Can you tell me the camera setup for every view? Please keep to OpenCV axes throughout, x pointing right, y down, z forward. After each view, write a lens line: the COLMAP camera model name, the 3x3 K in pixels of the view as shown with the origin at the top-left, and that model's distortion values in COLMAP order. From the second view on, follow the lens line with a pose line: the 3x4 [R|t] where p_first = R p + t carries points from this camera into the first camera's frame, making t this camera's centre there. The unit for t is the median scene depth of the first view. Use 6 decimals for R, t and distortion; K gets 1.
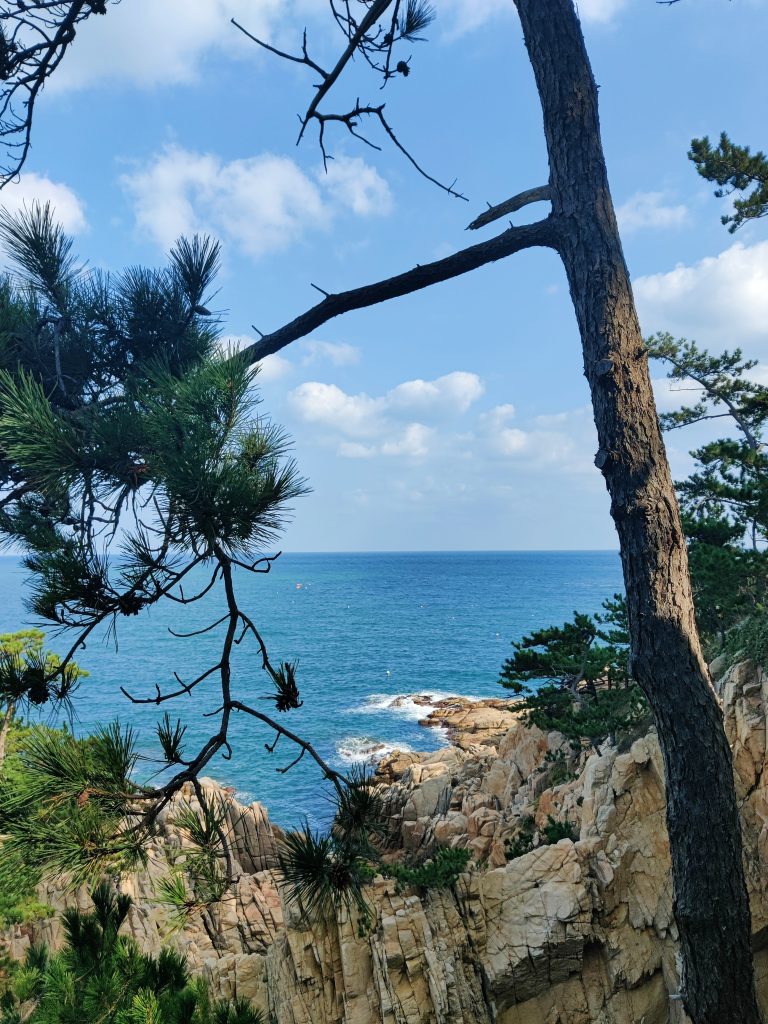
lens RADIAL K [[790.0, 0, 383.9], [0, 790.0, 512.0], [0, 0, 1]] dist [0.011310, 0.002226]
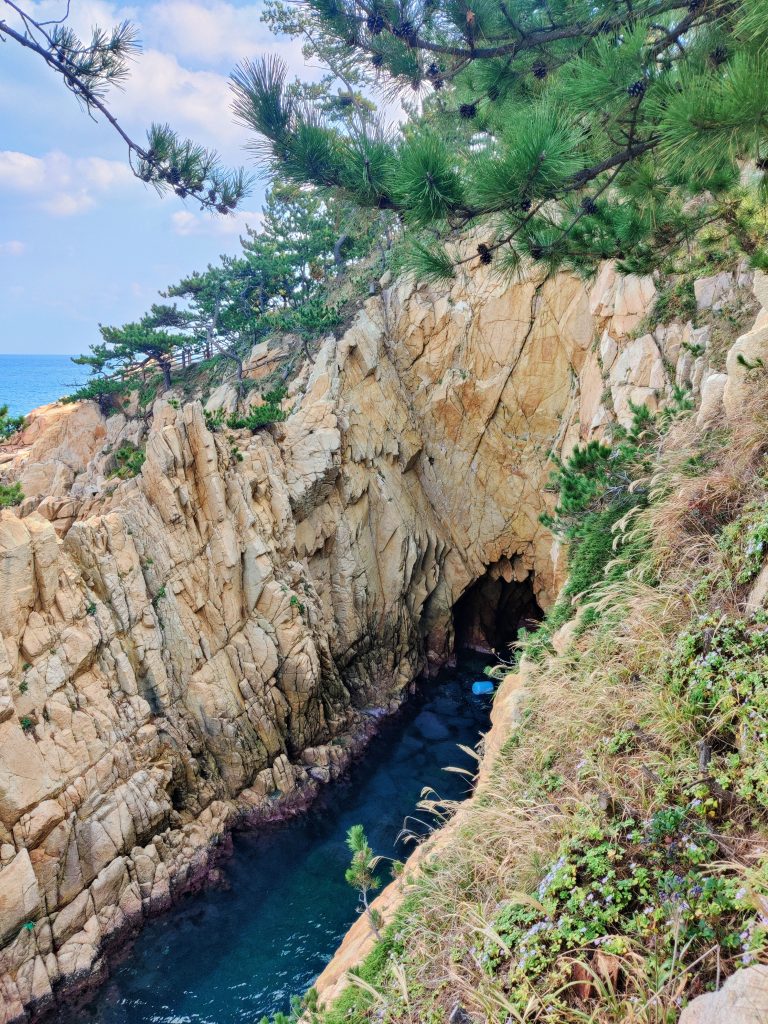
lens RADIAL K [[790.0, 0, 383.5], [0, 790.0, 512.0], [0, 0, 1]] dist [0.011310, 0.002226]
pose [[0.642468, -0.130576, 0.755106, -0.711728], [-0.042833, 0.977716, 0.205514, 0.330964], [-0.765115, -0.164380, 0.622558, 0.097628]]
